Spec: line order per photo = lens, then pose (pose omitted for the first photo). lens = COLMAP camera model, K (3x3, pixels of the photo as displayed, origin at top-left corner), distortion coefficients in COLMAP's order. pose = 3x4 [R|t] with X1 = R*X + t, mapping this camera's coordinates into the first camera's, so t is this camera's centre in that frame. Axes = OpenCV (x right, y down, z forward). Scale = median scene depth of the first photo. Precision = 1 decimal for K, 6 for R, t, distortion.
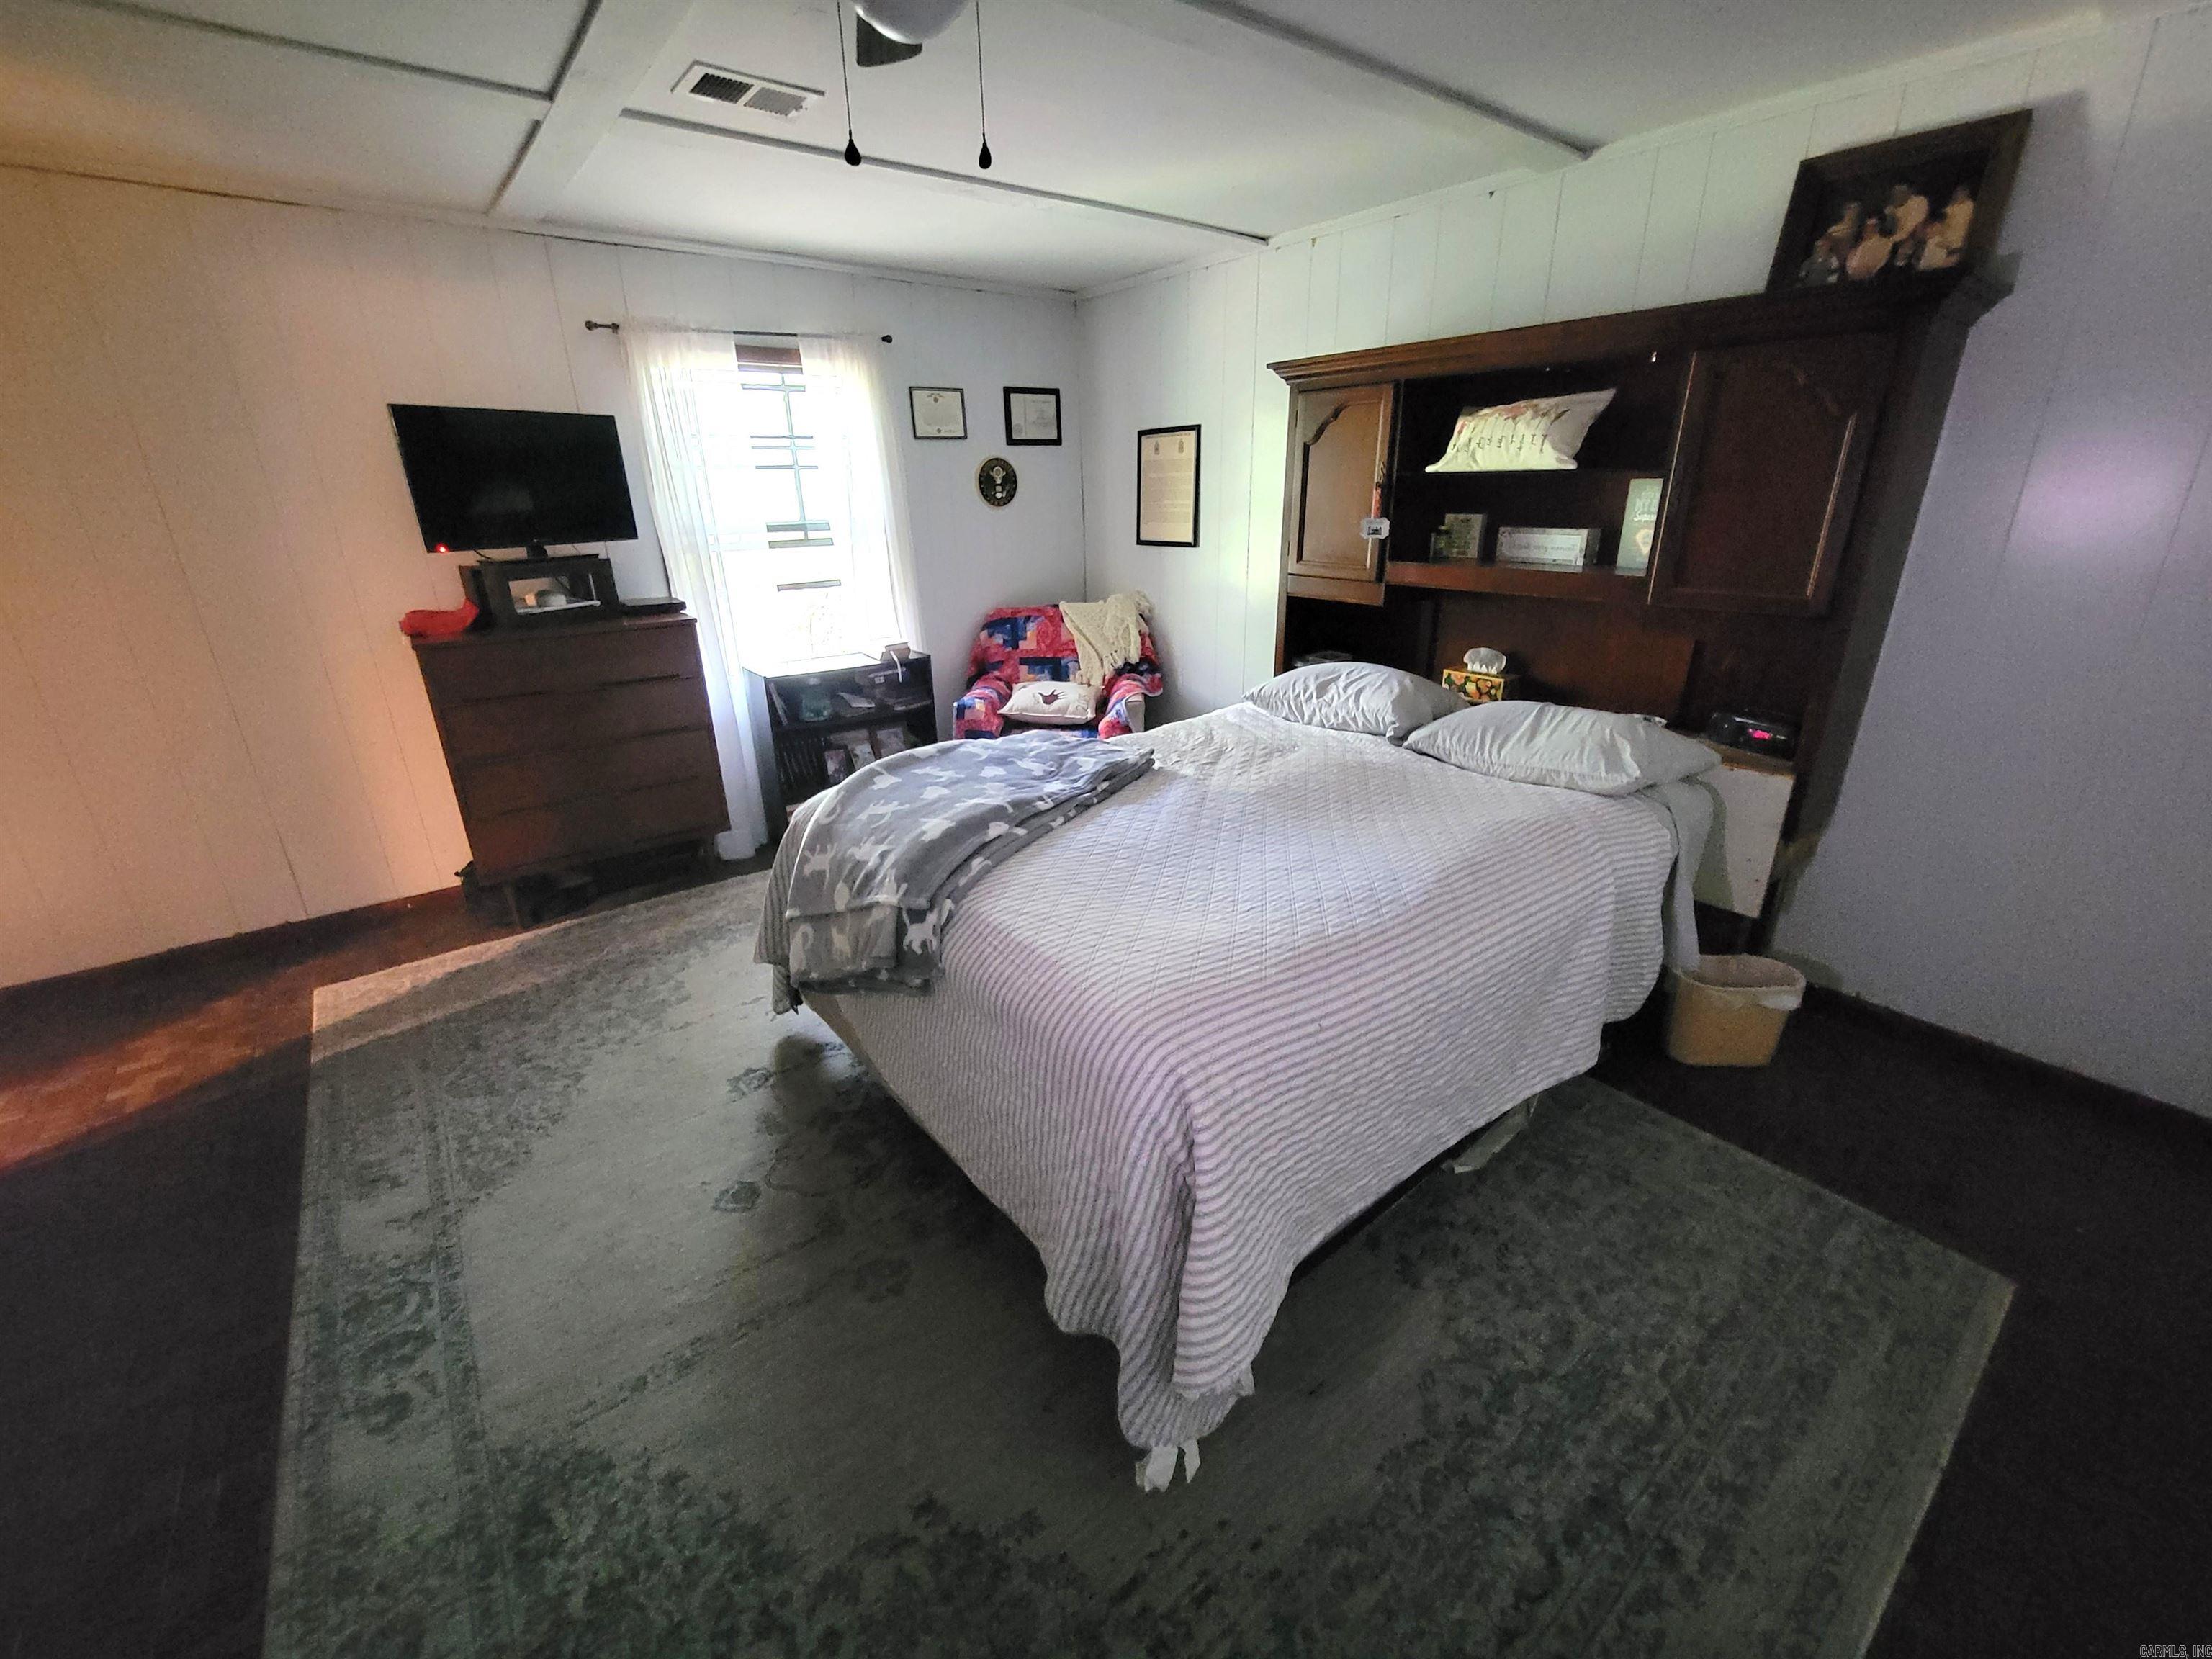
lens RADIAL K [[909.4, 0, 1088.5], [0, 909.4, 826.7], [0, 0, 1]] dist [-0.000288, 0.000021]
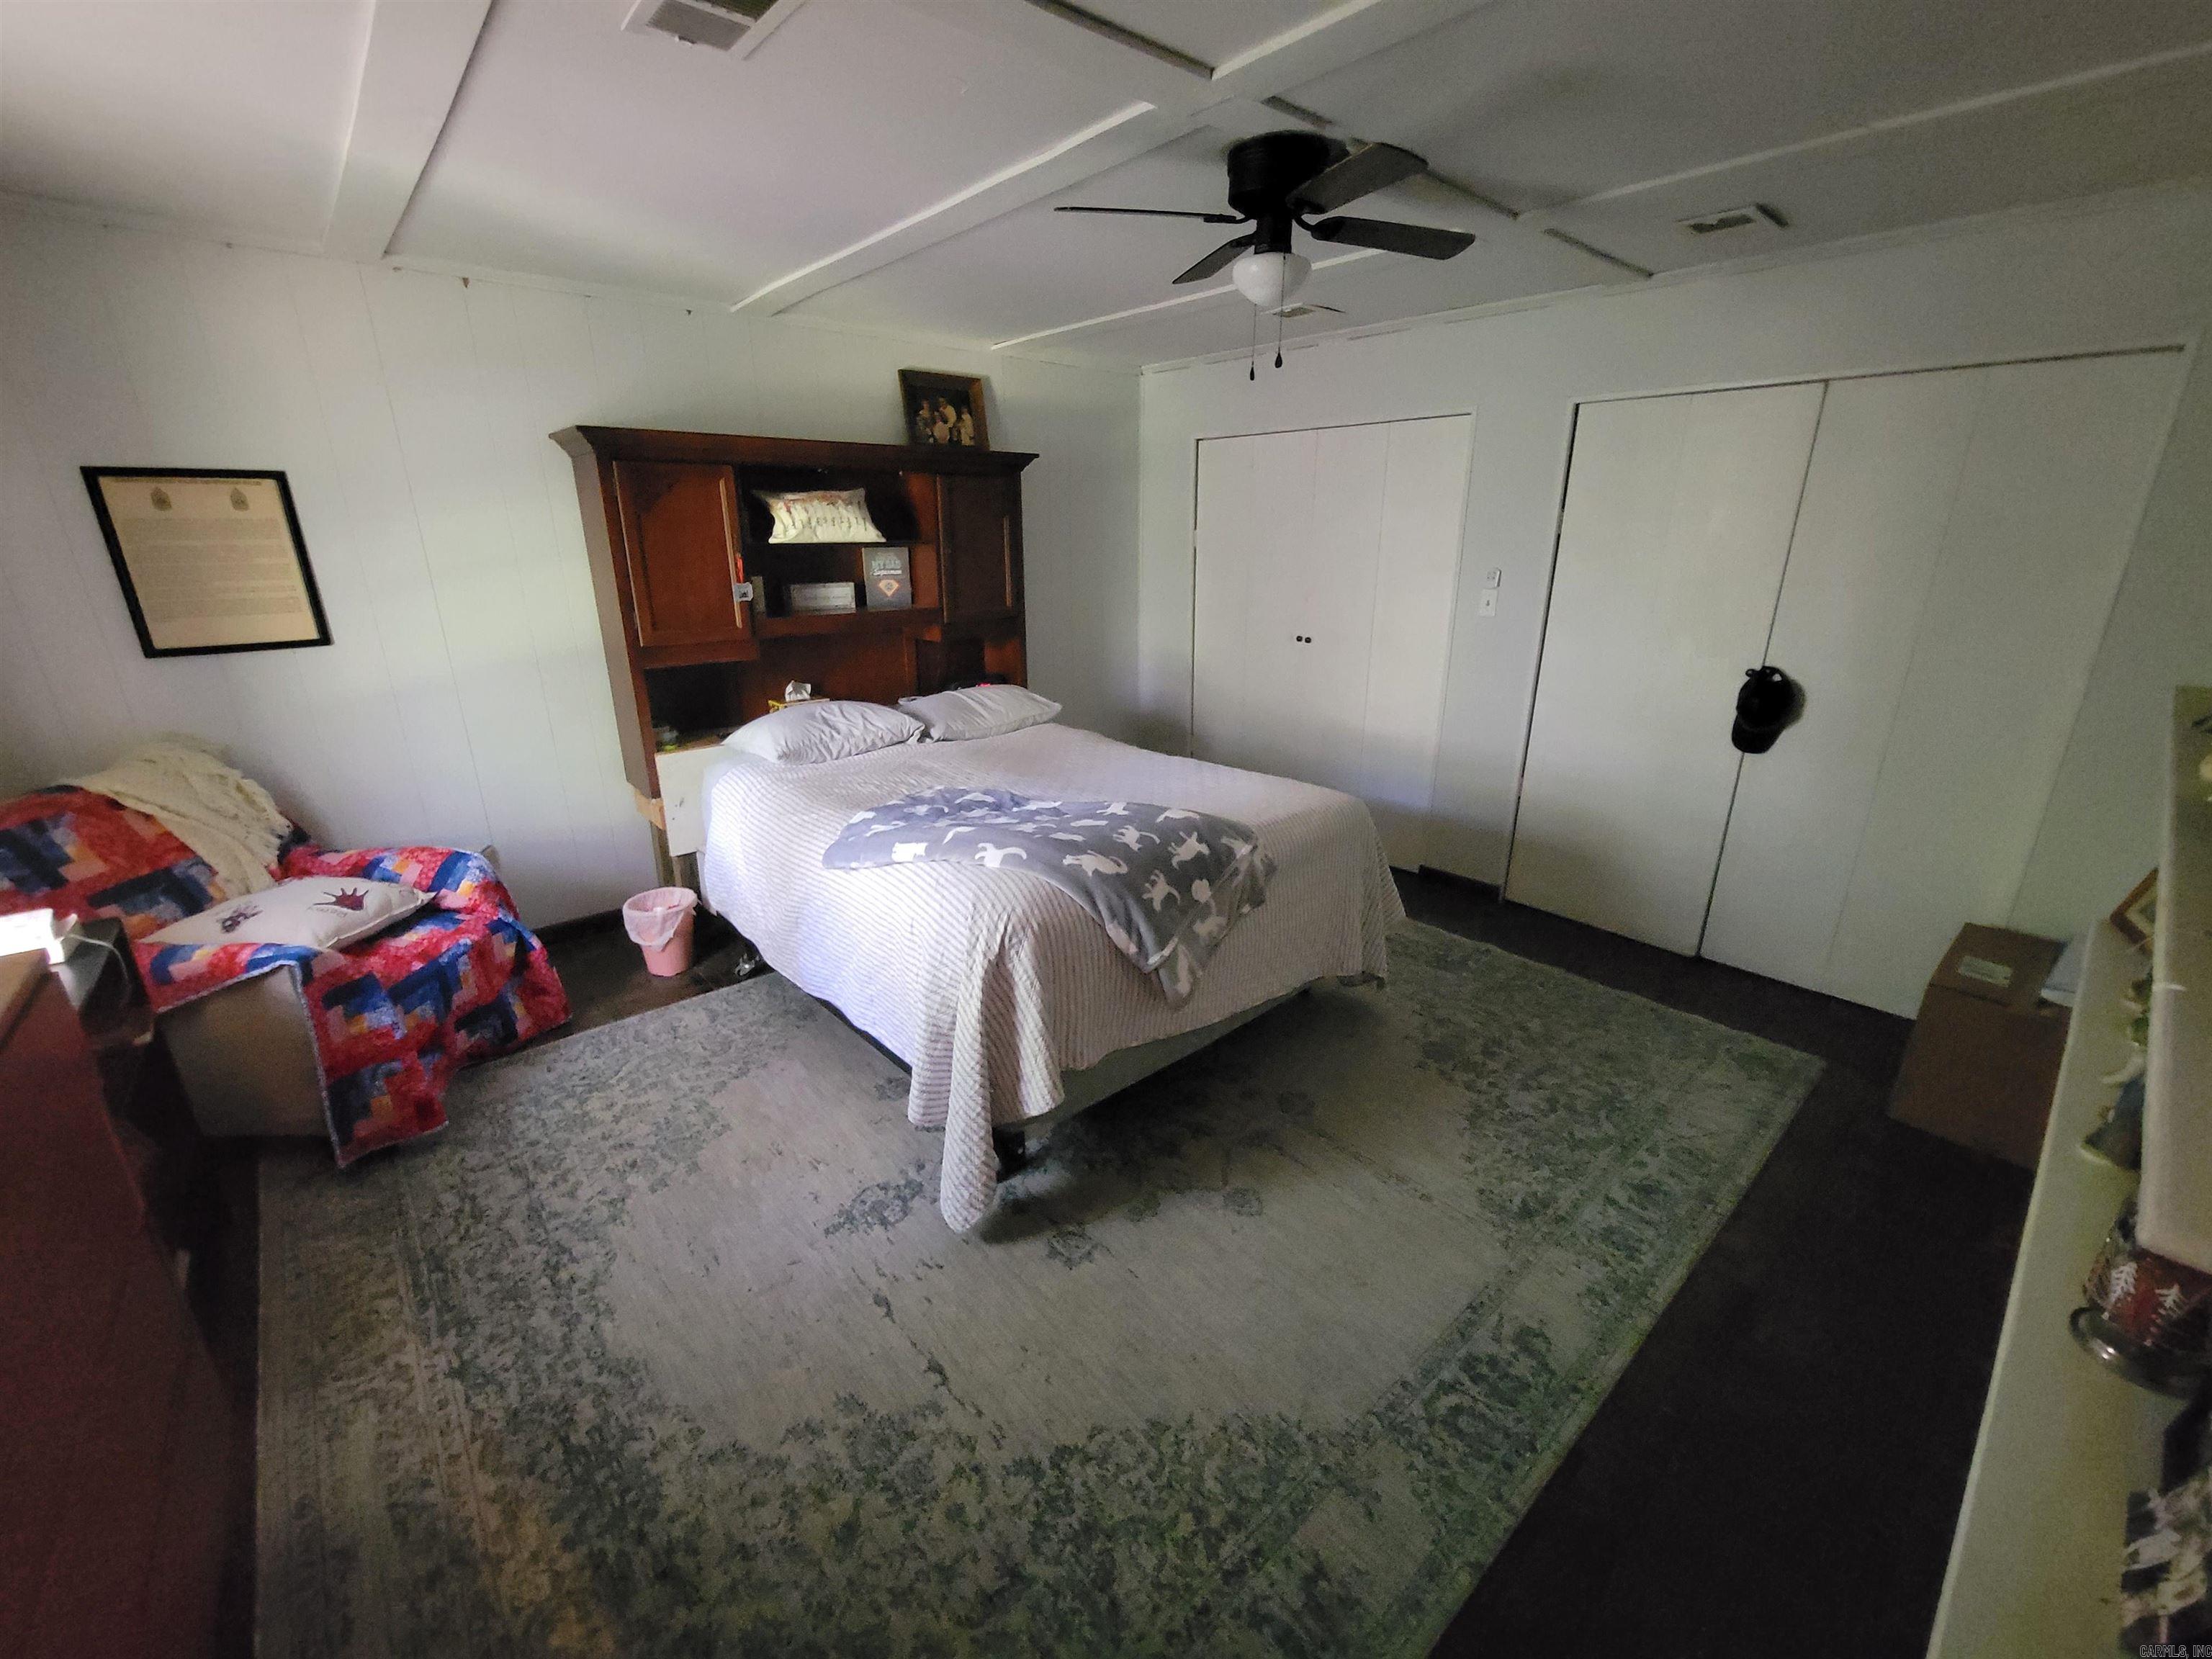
lens RADIAL K [[909.4, 0, 1088.8], [0, 909.4, 834.3], [0, 0, 1]] dist [-0.000288, 0.000021]
pose [[-0.063816, -0.307374, 0.949446, -1.185345], [0.353230, 0.882839, 0.309553, -0.358120], [-0.933357, 0.355128, 0.052234, 0.893423]]
